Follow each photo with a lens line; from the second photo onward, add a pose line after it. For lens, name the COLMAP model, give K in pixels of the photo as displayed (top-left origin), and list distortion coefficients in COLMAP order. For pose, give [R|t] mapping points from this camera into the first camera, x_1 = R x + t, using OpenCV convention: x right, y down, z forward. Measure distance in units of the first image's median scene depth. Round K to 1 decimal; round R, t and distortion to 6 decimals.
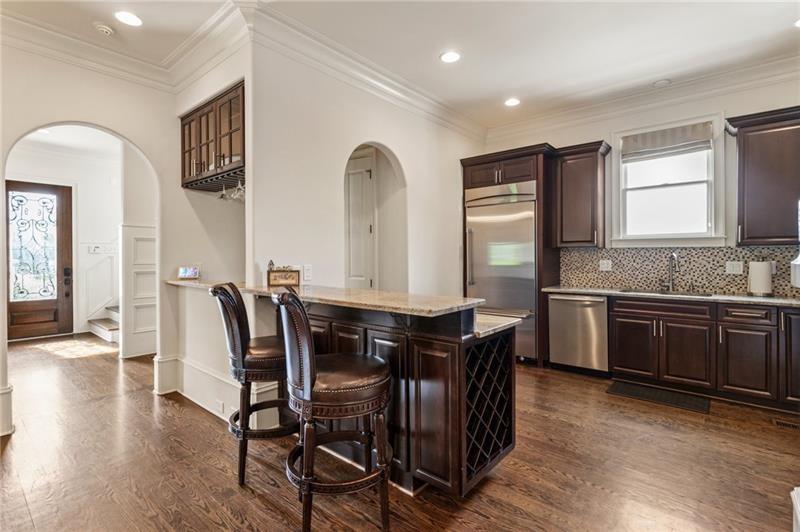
lens RADIAL K [[384.9, 0, 399.2], [0, 384.9, 257.2], [0, 0, 1]] dist [0.004068, 0.000828]
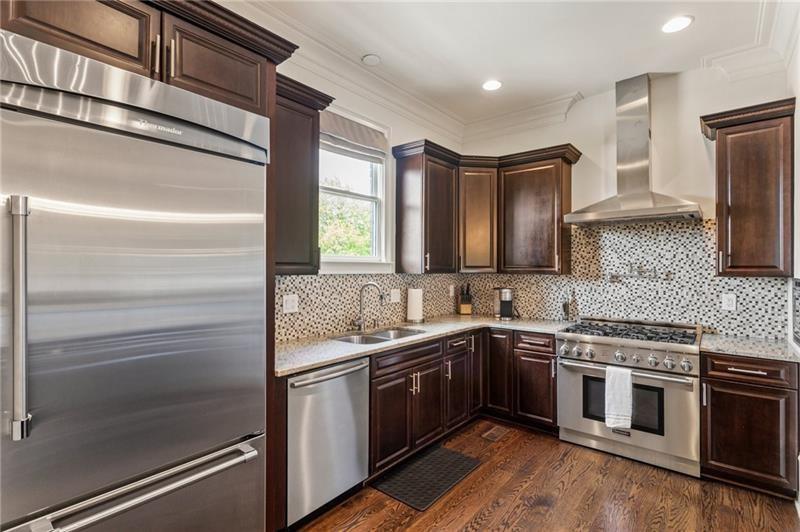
lens RADIAL K [[379.2, 0, 400.0], [0, 379.2, 266.0], [0, 0, 1]] dist [0.007410, 0.001027]
pose [[-0.009014, 0.014221, 0.999858, -0.071042], [0.011449, 0.999835, -0.014117, -0.031544], [-0.999894, 0.011320, -0.009175, 0.956411]]
